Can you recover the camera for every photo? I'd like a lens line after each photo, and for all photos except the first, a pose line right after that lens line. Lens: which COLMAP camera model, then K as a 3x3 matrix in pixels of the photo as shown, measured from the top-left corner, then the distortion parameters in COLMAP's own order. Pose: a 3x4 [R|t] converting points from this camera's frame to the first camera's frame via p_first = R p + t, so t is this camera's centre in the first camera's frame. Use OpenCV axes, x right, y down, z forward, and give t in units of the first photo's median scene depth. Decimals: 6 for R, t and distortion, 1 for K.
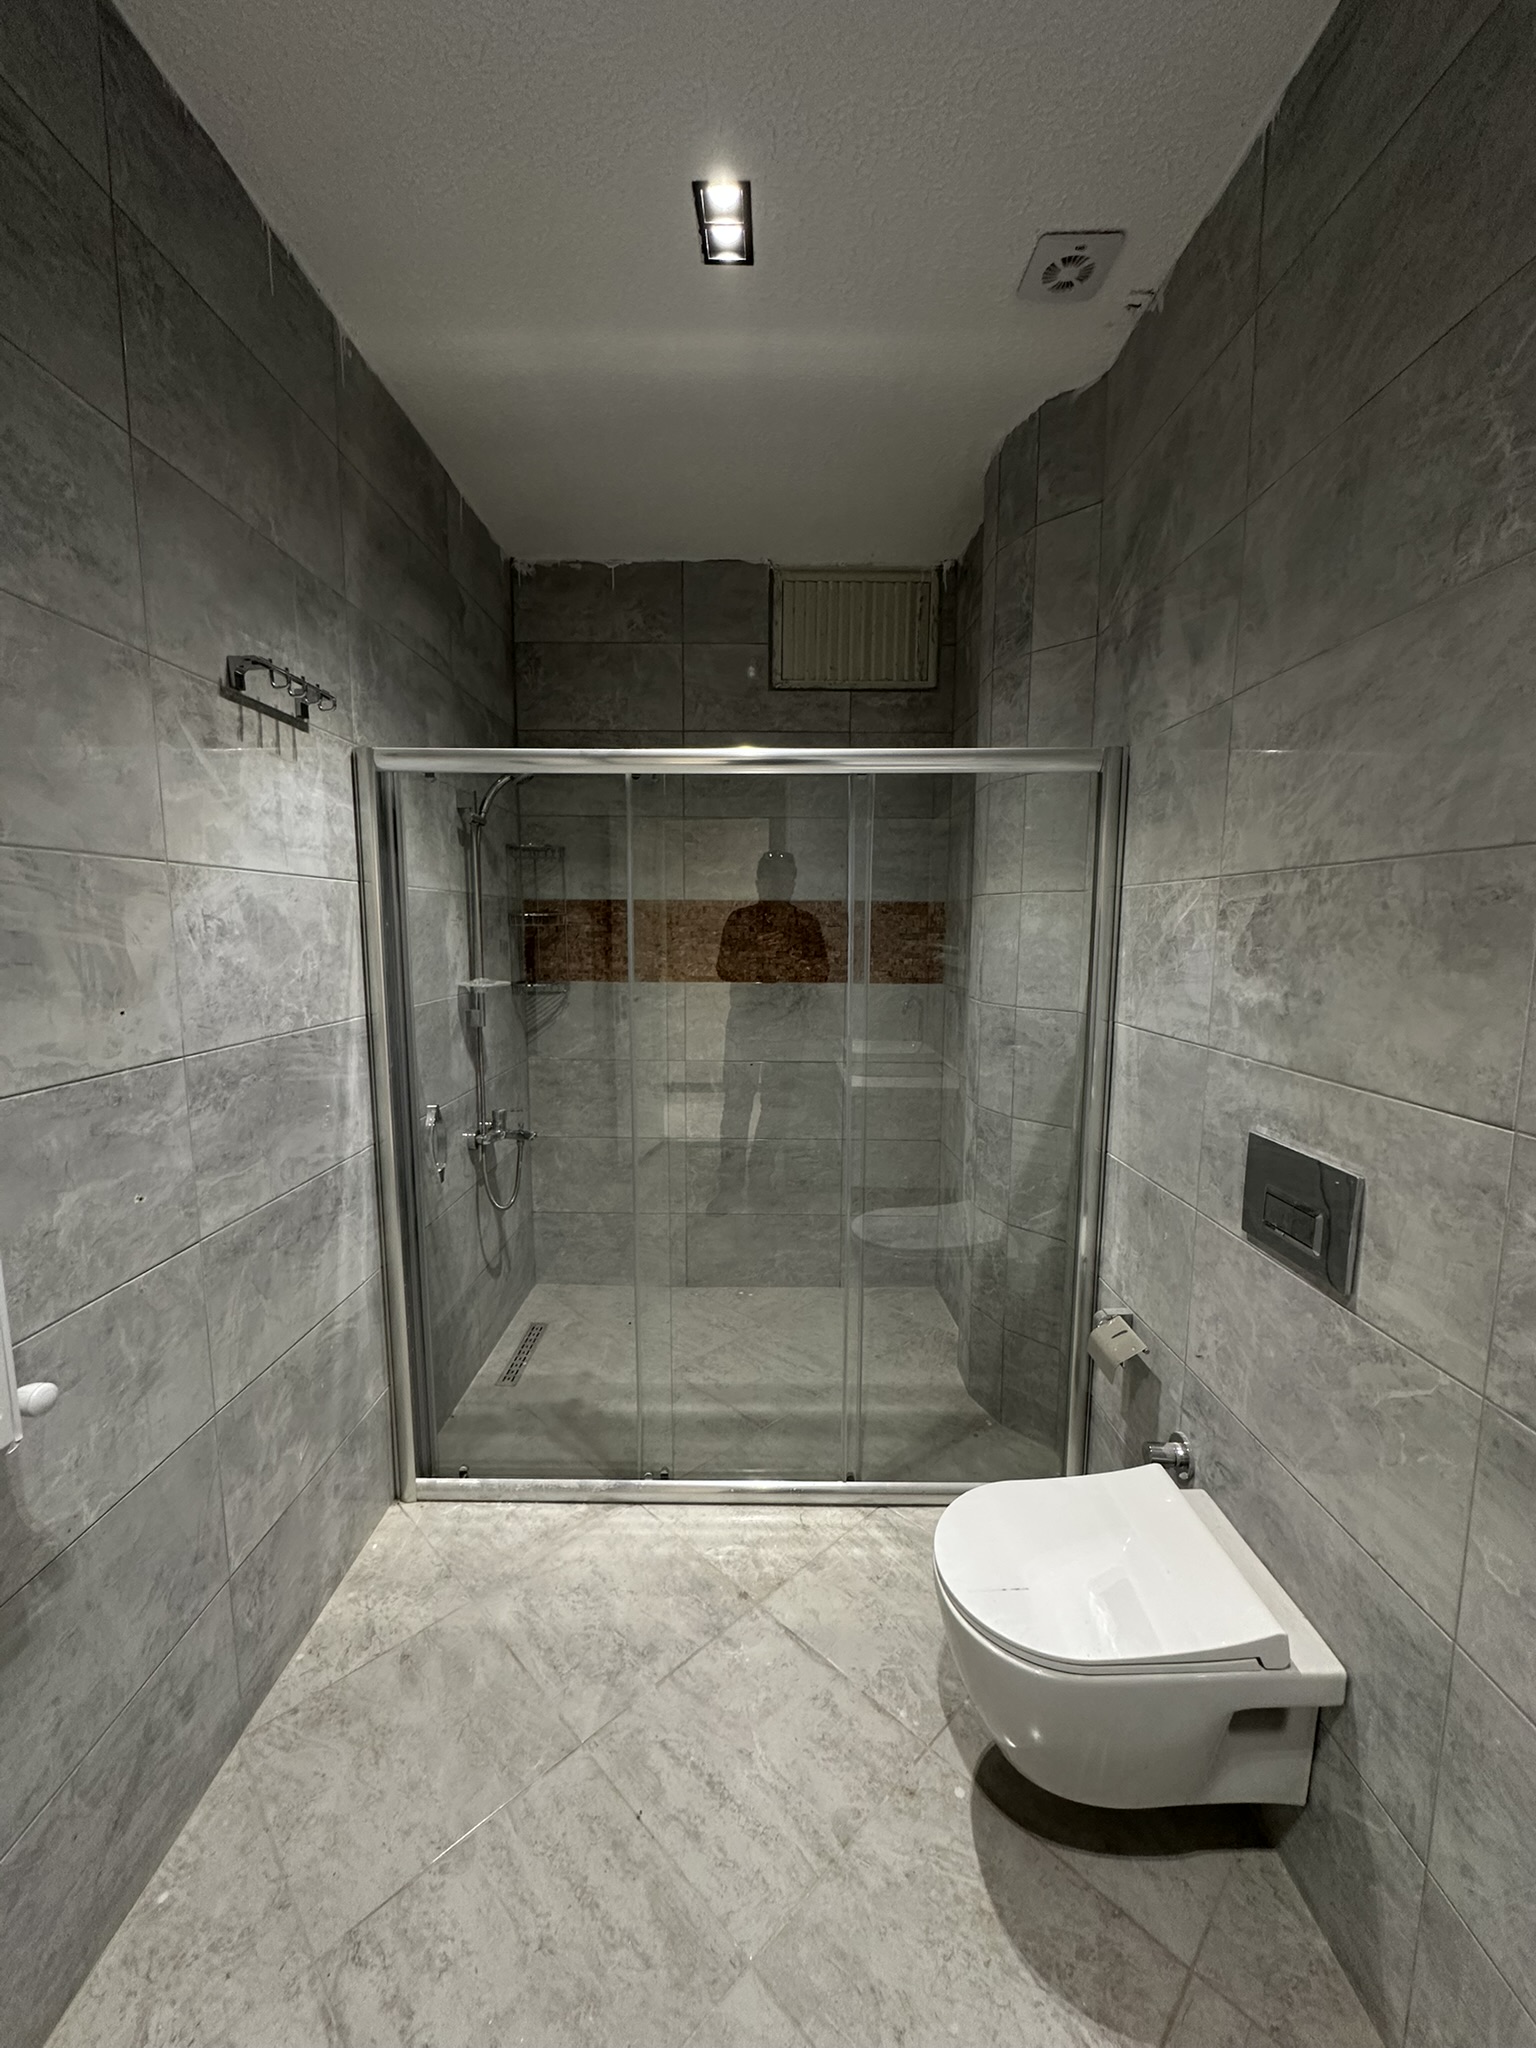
lens RADIAL K [[815.6, 0, 769.1], [0, 815.6, 1026.5], [0, 0, 1]] dist [-0.004866, 0.001251]
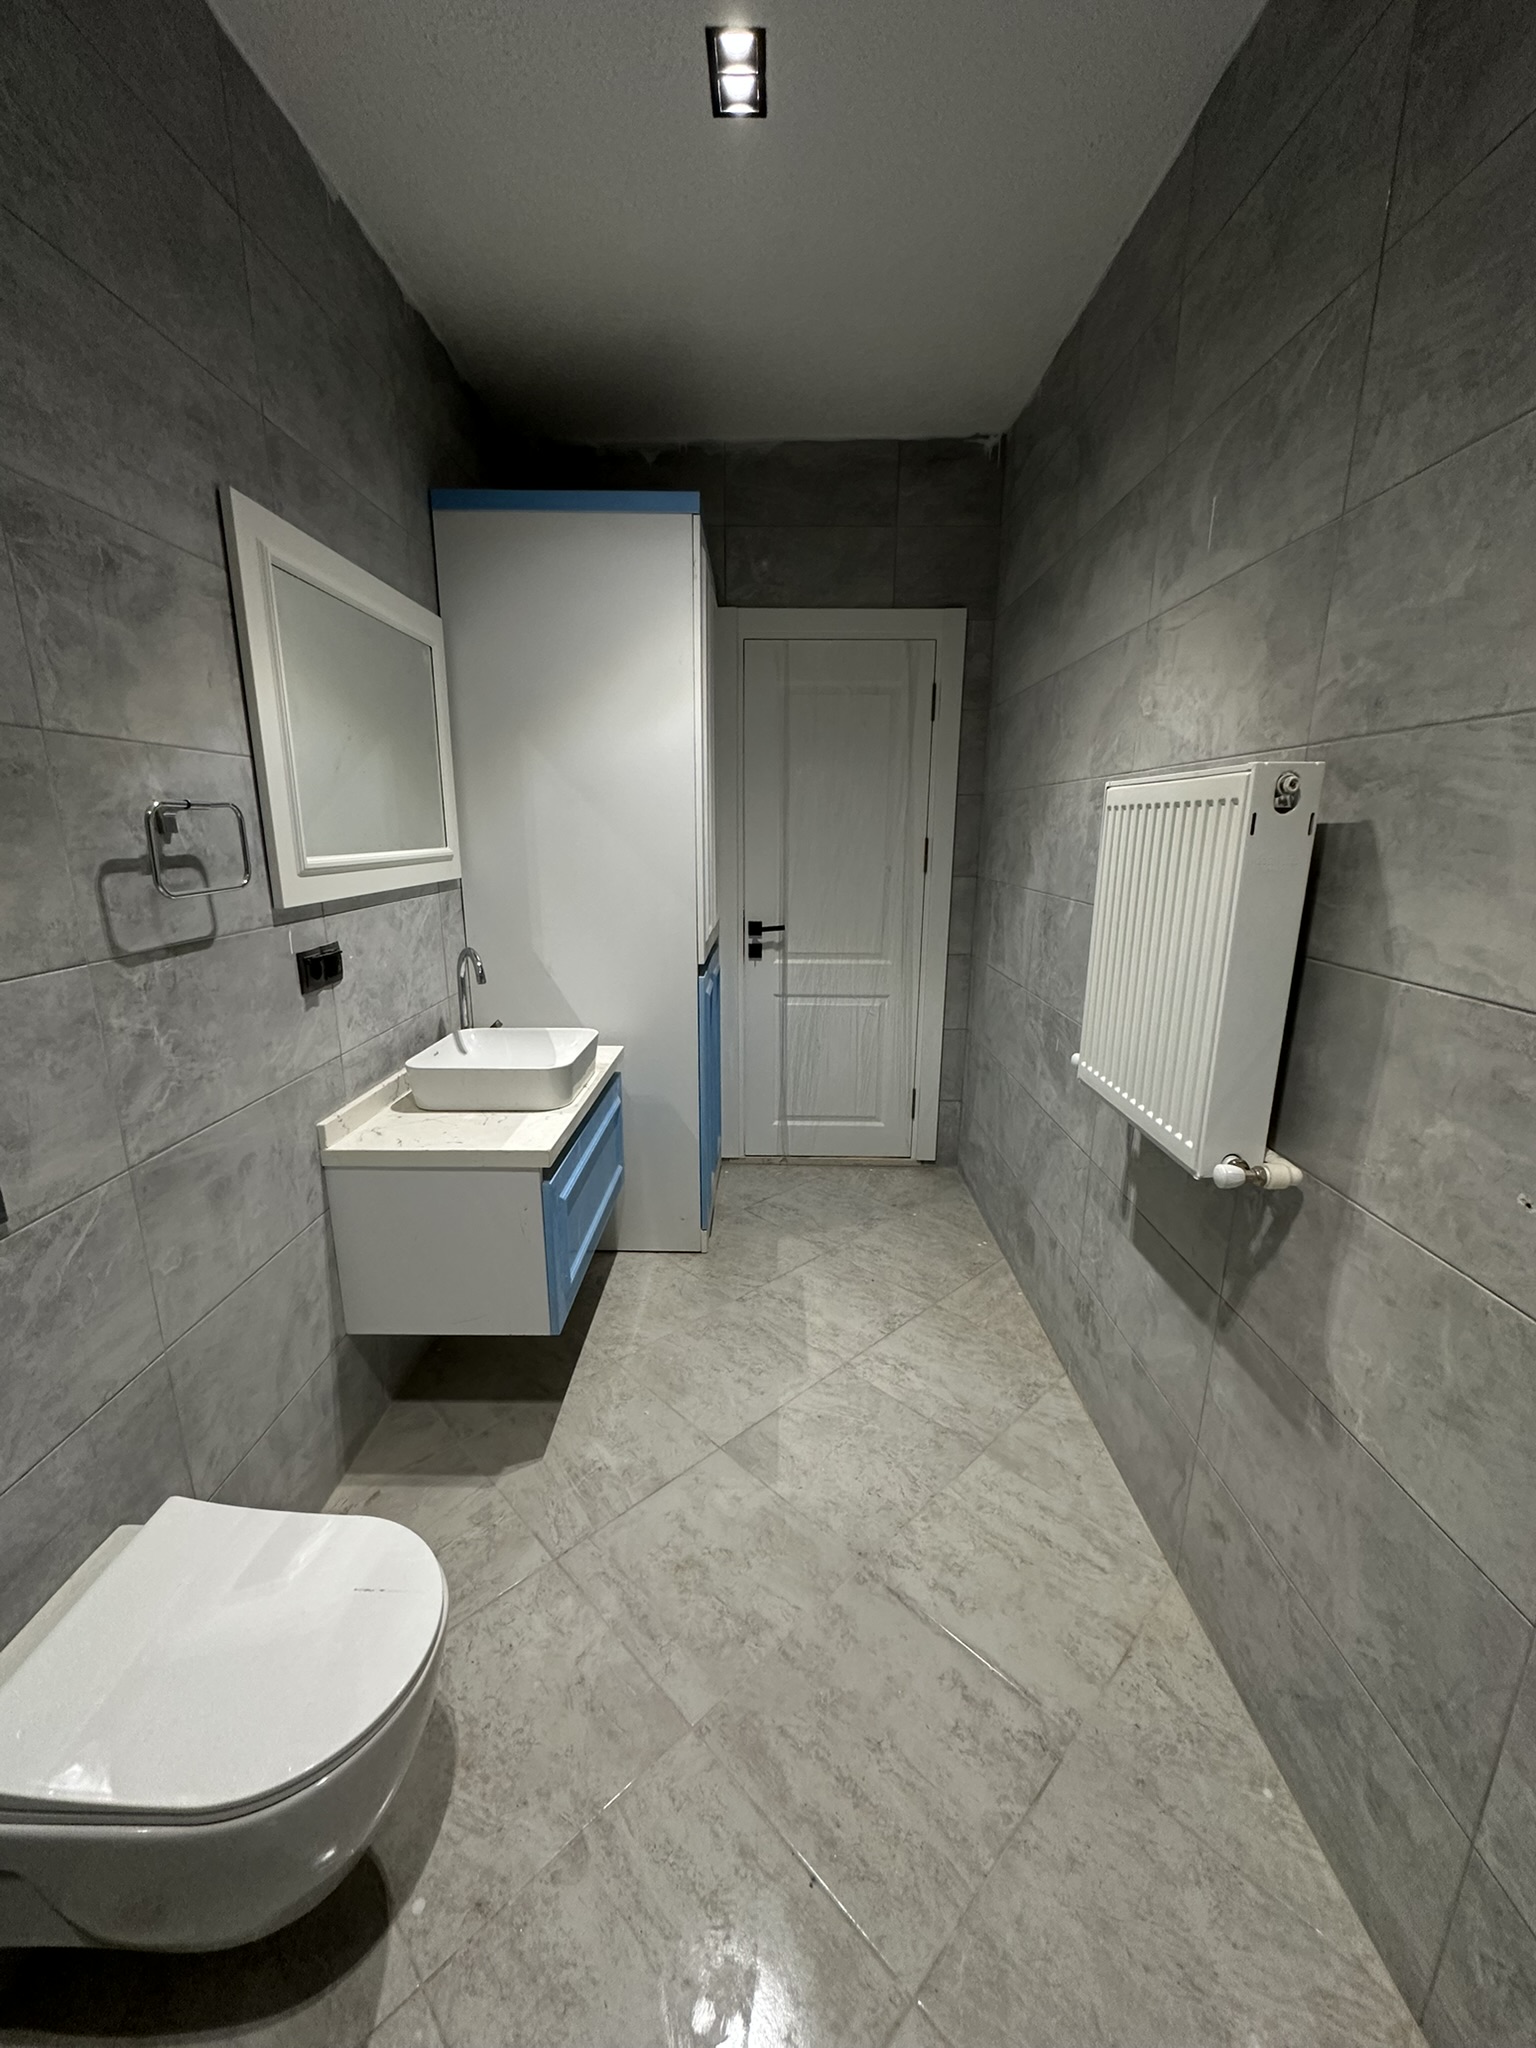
lens RADIAL K [[815.6, 0, 768.2], [0, 815.6, 1026.1], [0, 0, 1]] dist [-0.004866, 0.001251]
pose [[-0.999891, -0.011459, 0.009344, -0.108530], [-0.007371, 0.934153, 0.356797, -0.158603], [-0.012817, 0.356689, -0.934135, 1.435112]]
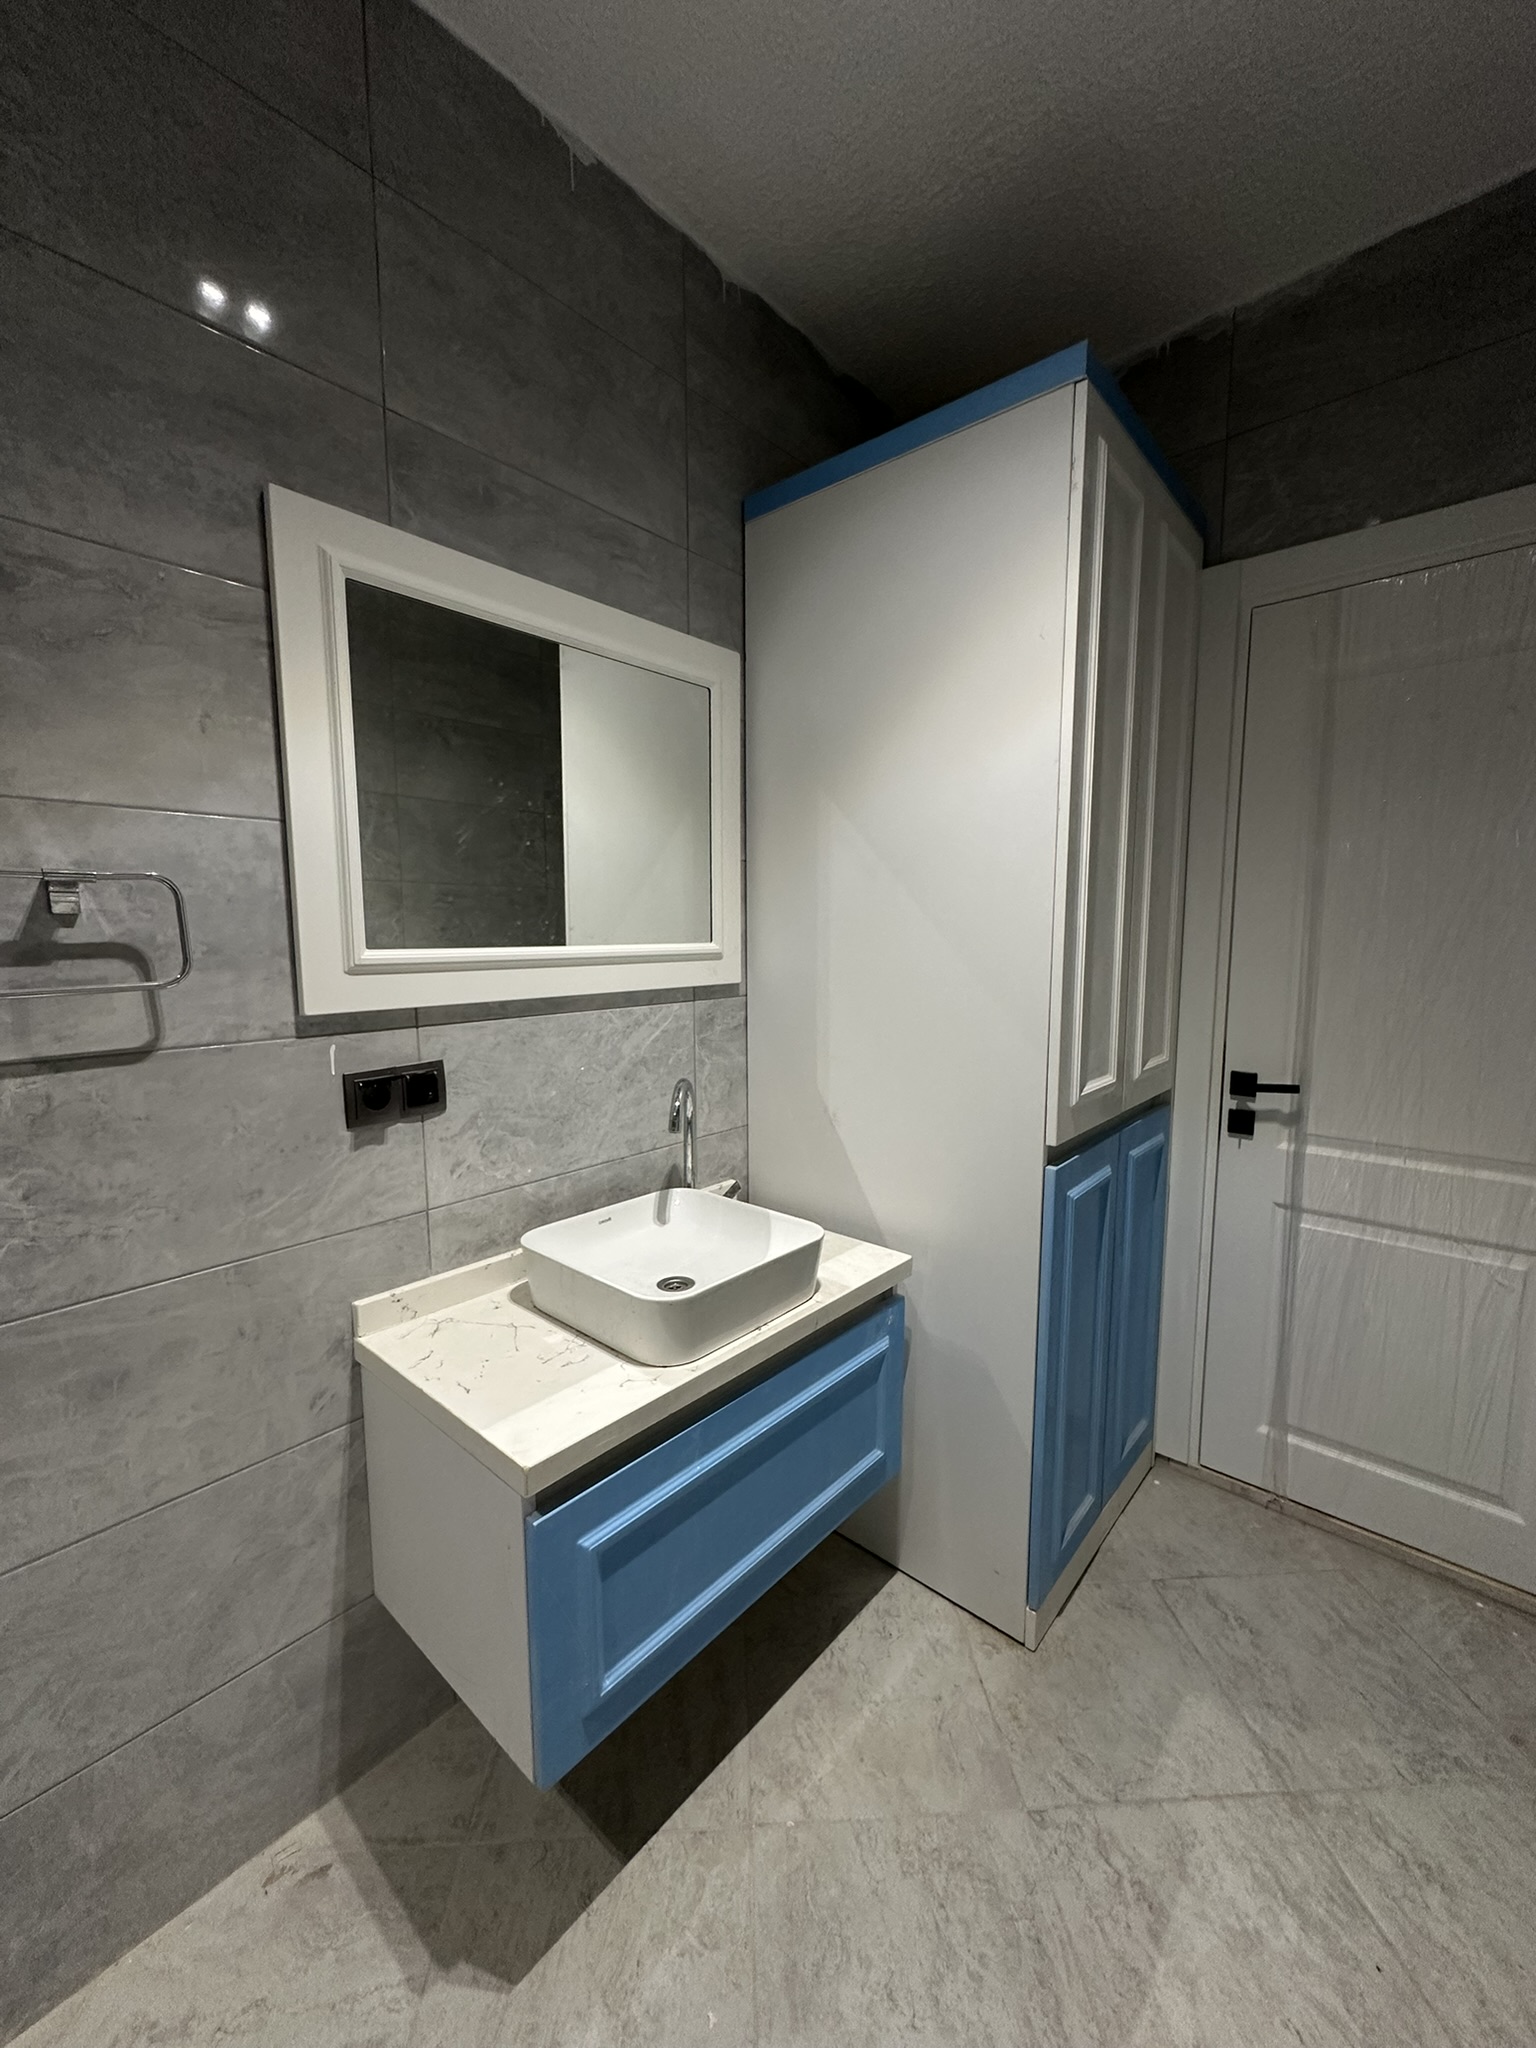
lens RADIAL K [[815.6, 0, 768.8], [0, 815.6, 1025.4], [0, 0, 1]] dist [-0.004866, 0.001251]
pose [[-0.747191, -0.078188, 0.659994, -0.350348], [0.082638, 0.974419, 0.208992, -0.029858], [-0.659452, 0.210697, -0.721616, 0.620514]]
